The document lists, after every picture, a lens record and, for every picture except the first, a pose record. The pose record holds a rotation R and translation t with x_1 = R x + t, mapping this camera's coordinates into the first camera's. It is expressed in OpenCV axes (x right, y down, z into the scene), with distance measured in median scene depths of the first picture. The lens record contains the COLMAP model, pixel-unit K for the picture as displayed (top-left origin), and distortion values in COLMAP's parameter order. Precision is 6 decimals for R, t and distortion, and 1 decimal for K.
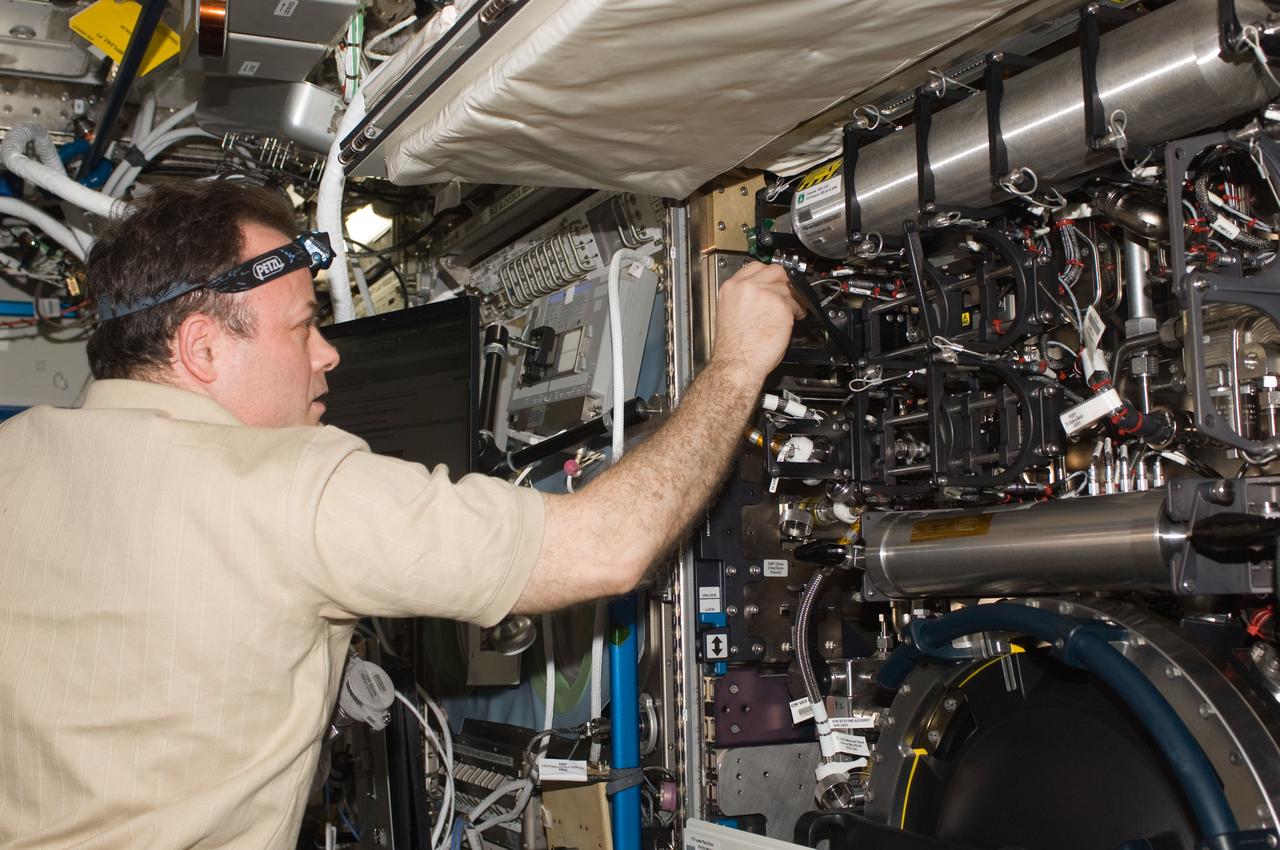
lens RADIAL K [[1532.7, 0, 640.0], [0, 1532.7, 425.0], [0, 0, 1]] dist [-0.169961, 0.524200]
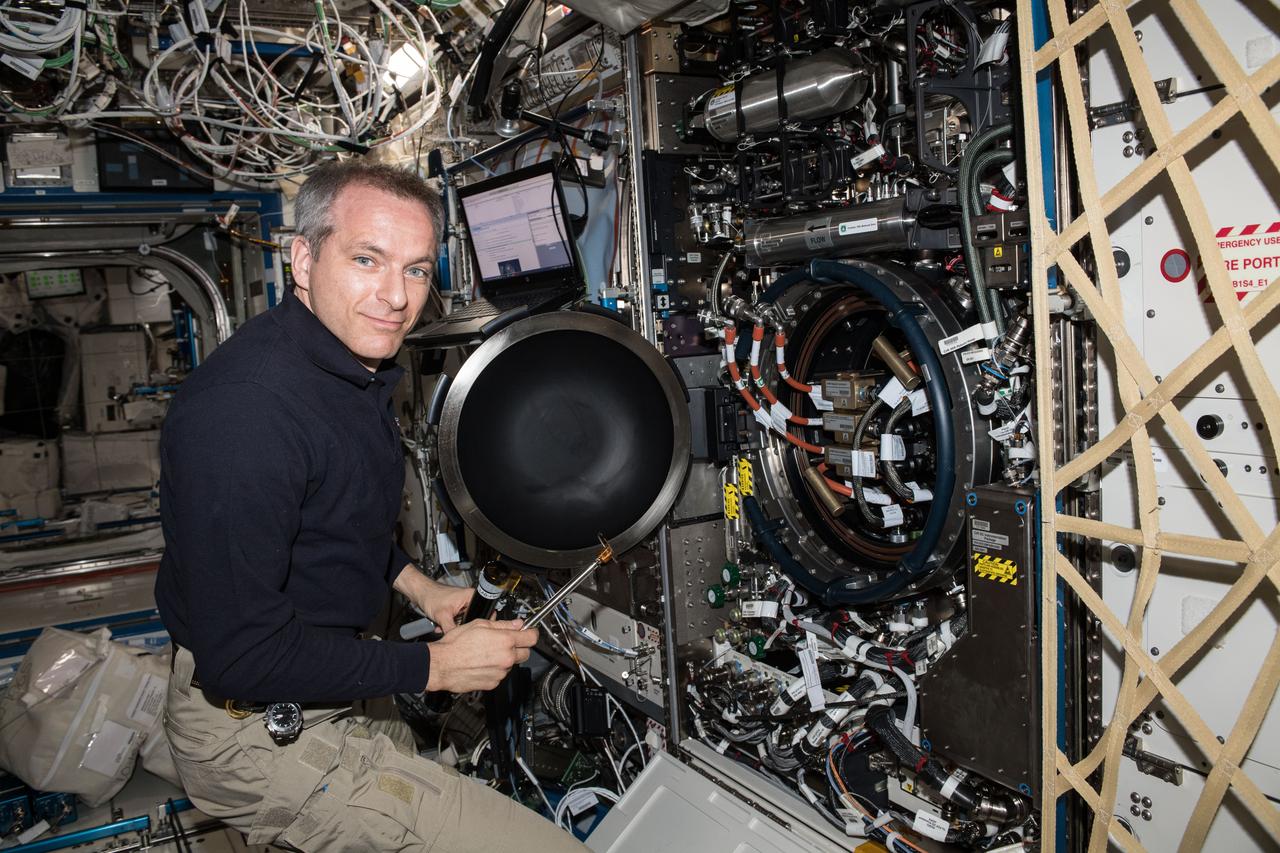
lens RADIAL K [[1055.2, 0, 640.0], [0, 1055.2, 426.5], [0, 0, 1]] dist [-0.081639, 0.116659]
pose [[0.997128, -0.049078, 0.057679, -0.066373], [0.035707, 0.976304, 0.213435, 0.027601], [-0.066787, -0.210763, 0.975253, -0.279534]]
